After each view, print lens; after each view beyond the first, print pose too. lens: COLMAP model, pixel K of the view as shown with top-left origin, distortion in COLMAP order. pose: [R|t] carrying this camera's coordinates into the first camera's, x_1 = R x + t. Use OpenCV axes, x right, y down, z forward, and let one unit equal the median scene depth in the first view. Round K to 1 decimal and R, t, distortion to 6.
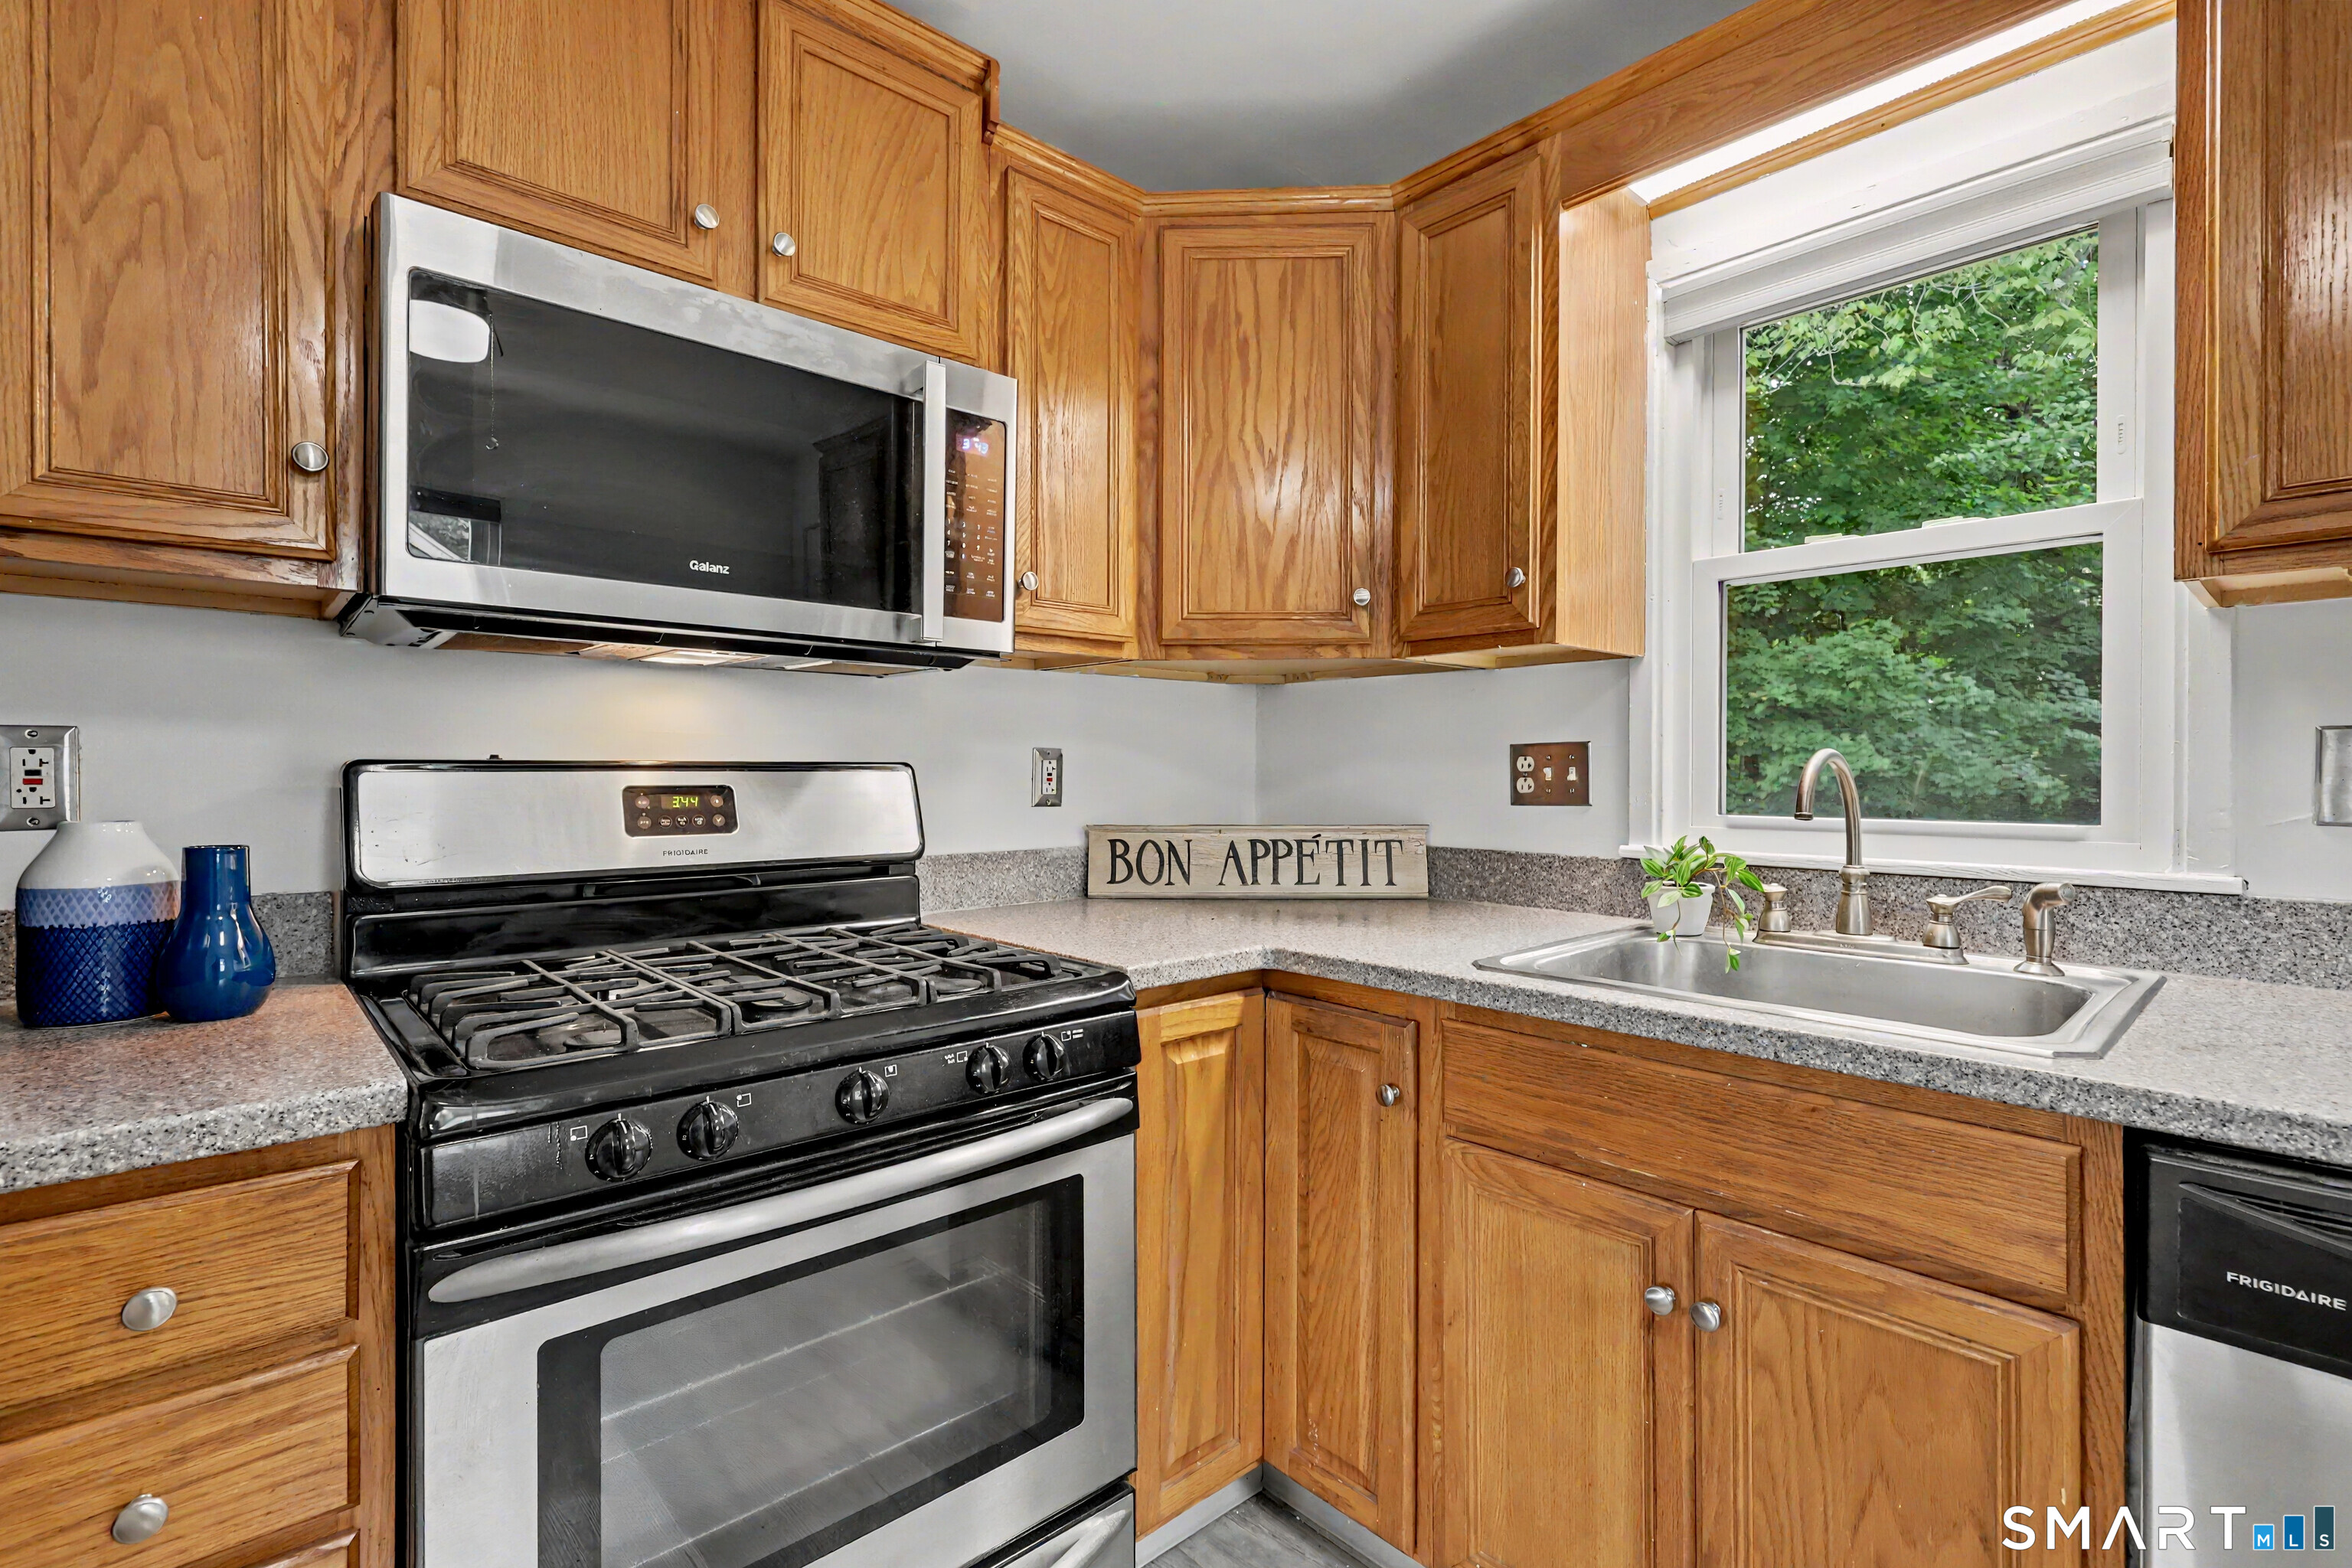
lens RADIAL K [[1070.4, 0, 1179.1], [0, 1070.4, 779.0], [0, 0, 1]] dist [0.002523, 0.000294]
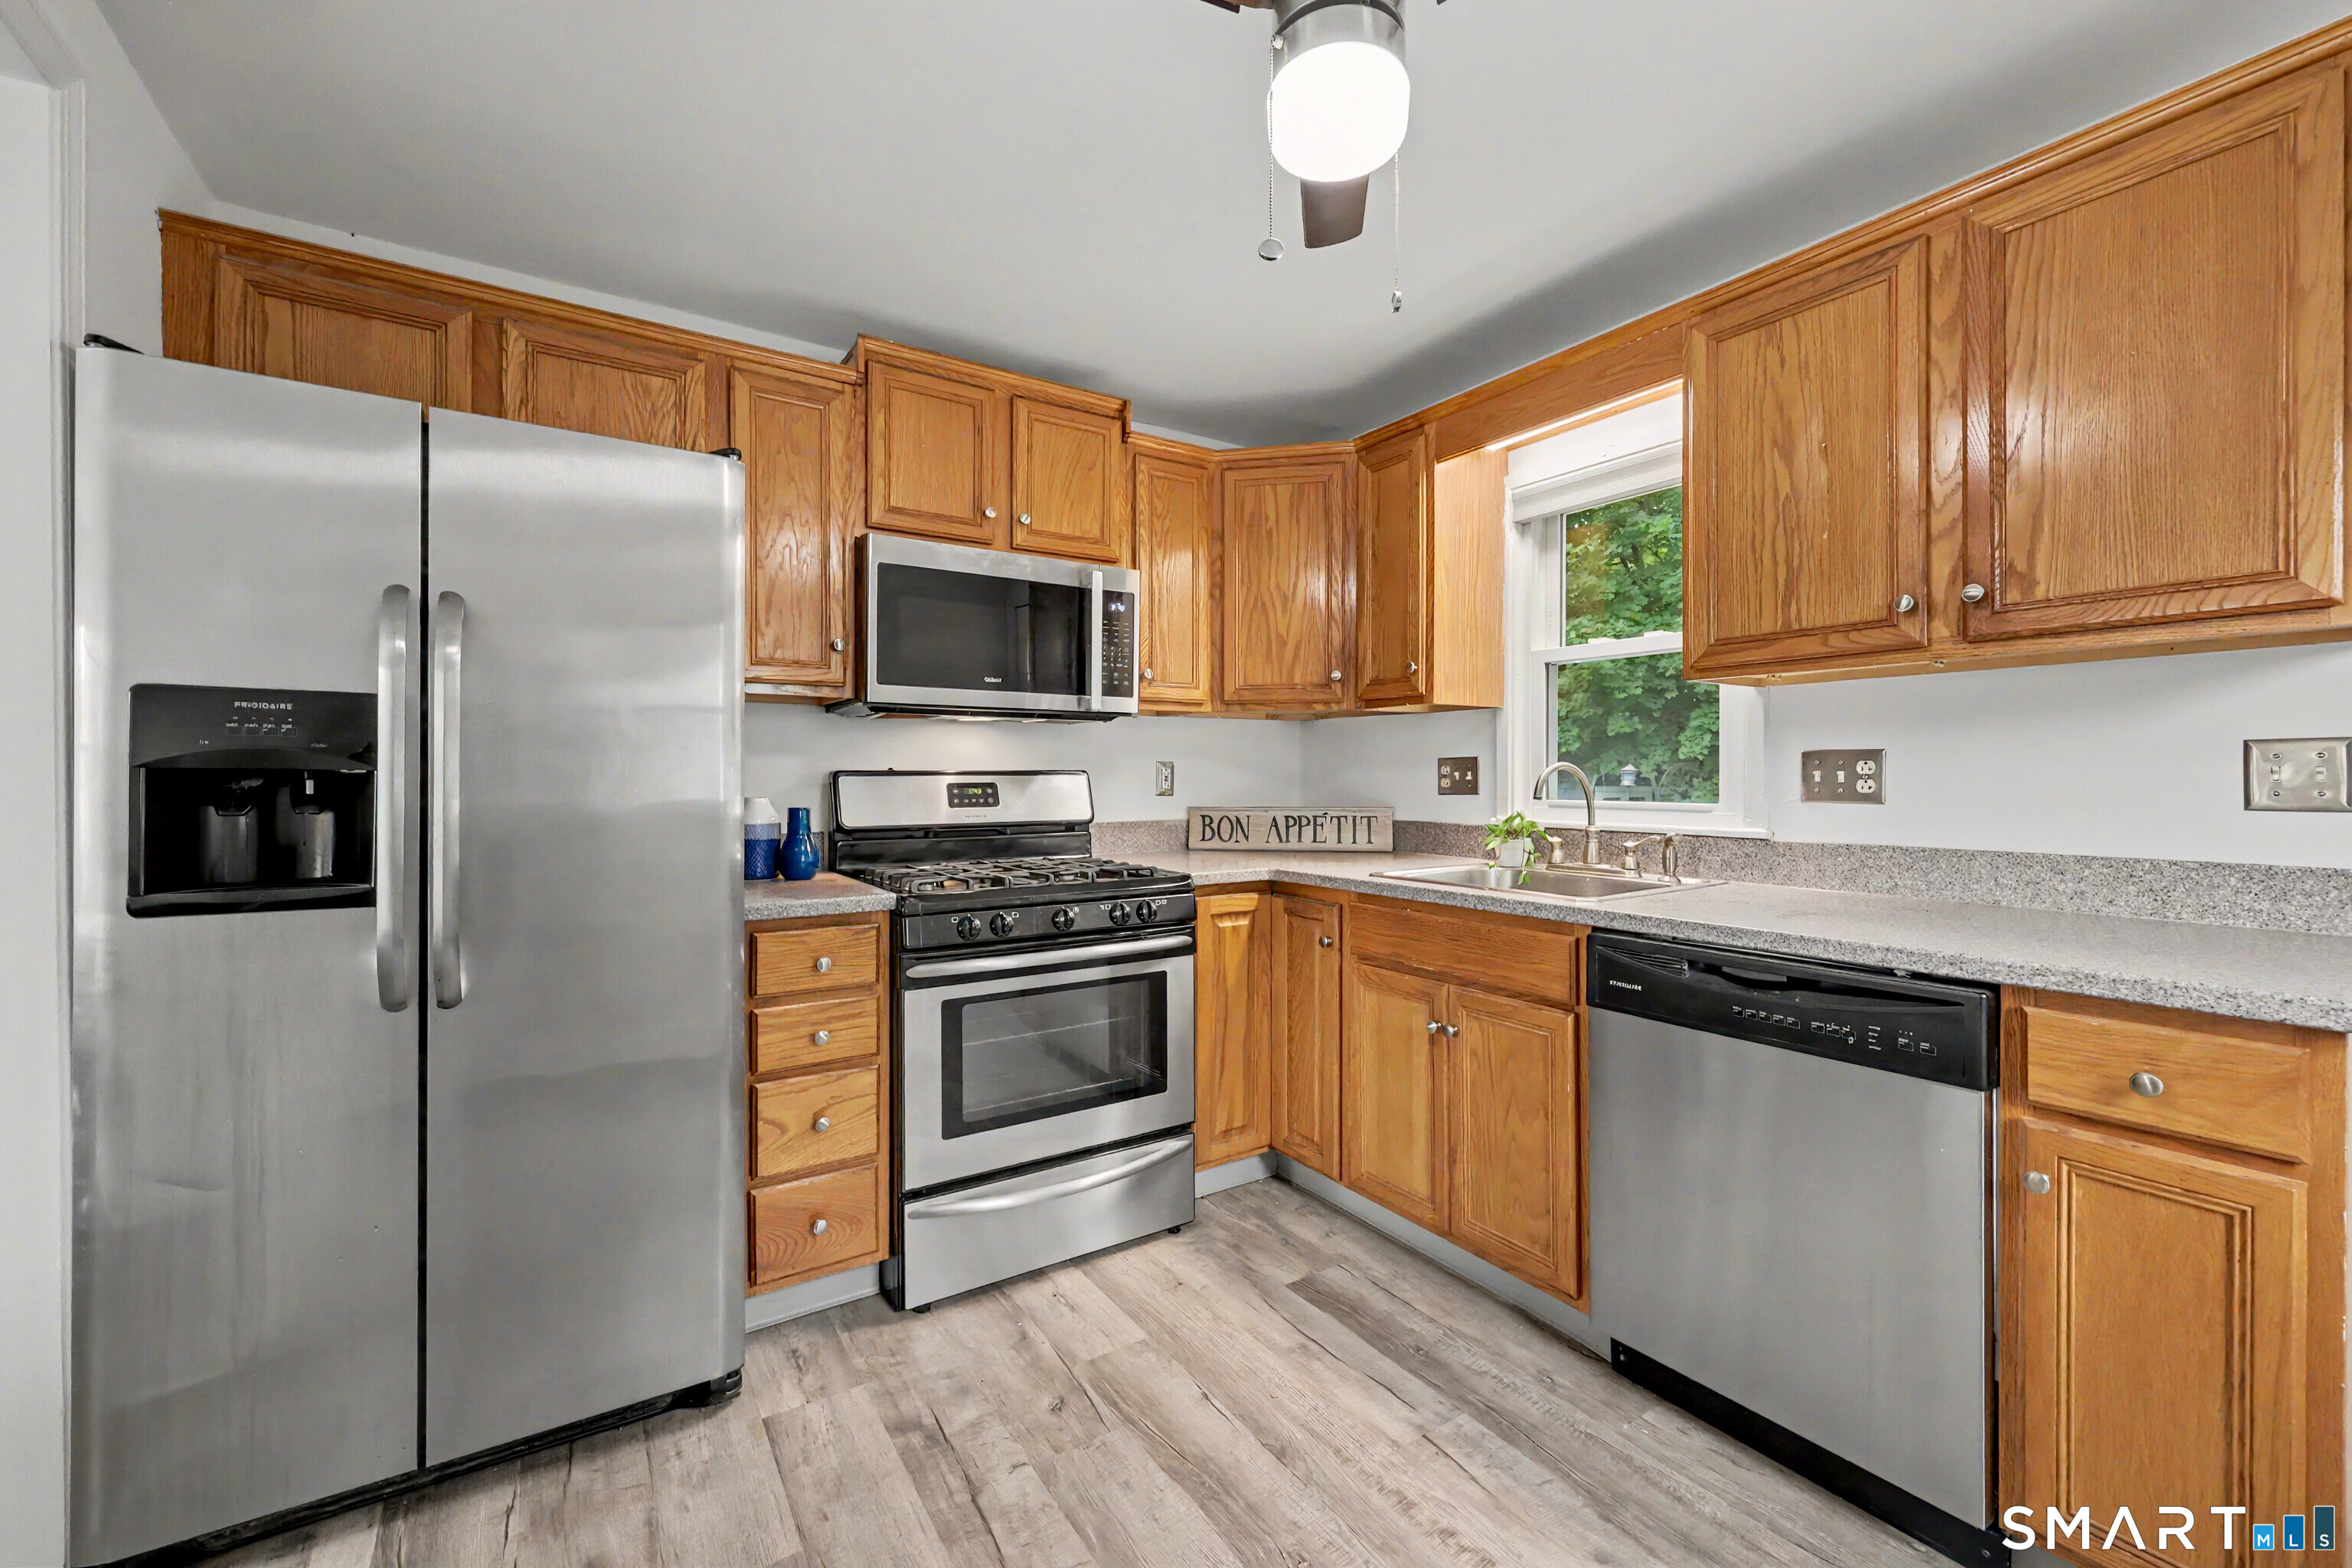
lens RADIAL K [[950.2, 0, 1185.5], [0, 950.2, 780.2], [0, 0, 1]] dist [0.001173, 0.000128]
pose [[0.988818, -0.001972, -0.149114, 0.178583], [0.001812, 0.999998, -0.001208, 0.003679], [0.149116, 0.000925, 0.988819, -0.652977]]
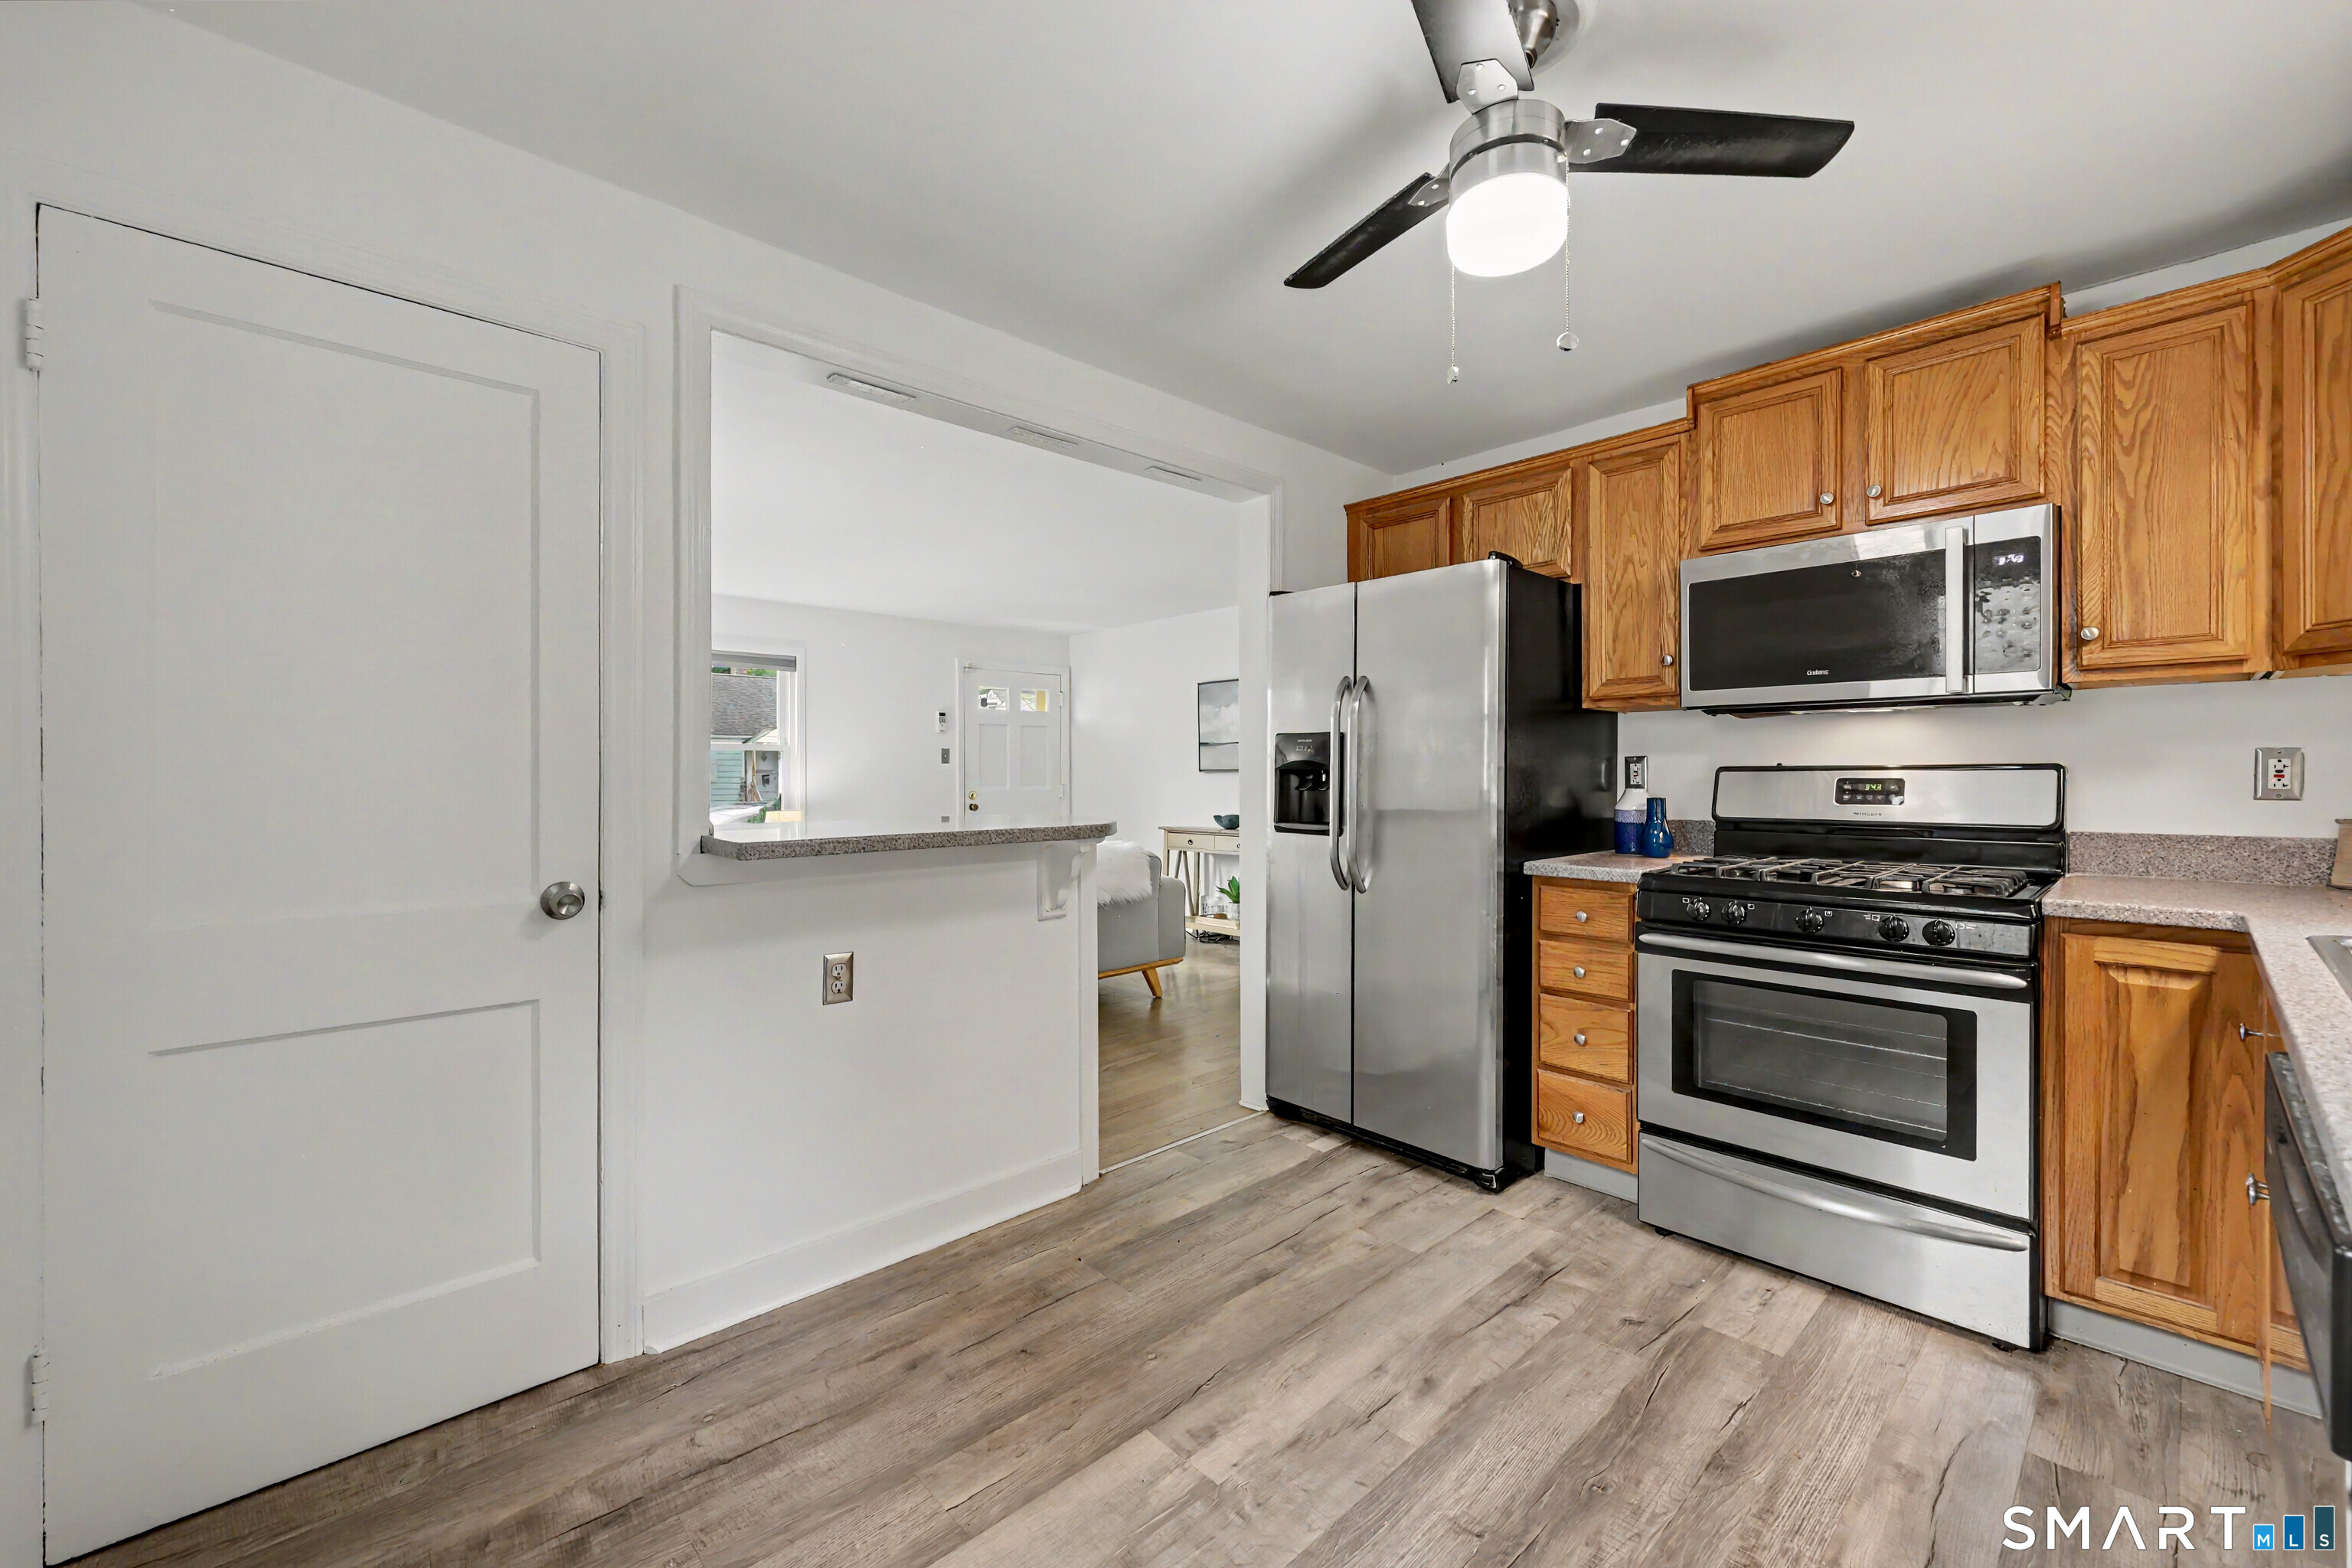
lens RADIAL K [[950.2, 0, 1185.5], [0, 950.2, 780.2], [0, 0, 1]] dist [0.001173, 0.000128]
pose [[0.022901, 0.005756, -0.999721, 1.105400], [-0.000961, 0.999983, 0.005736, 0.000803], [0.999737, 0.000829, 0.022907, -0.214266]]
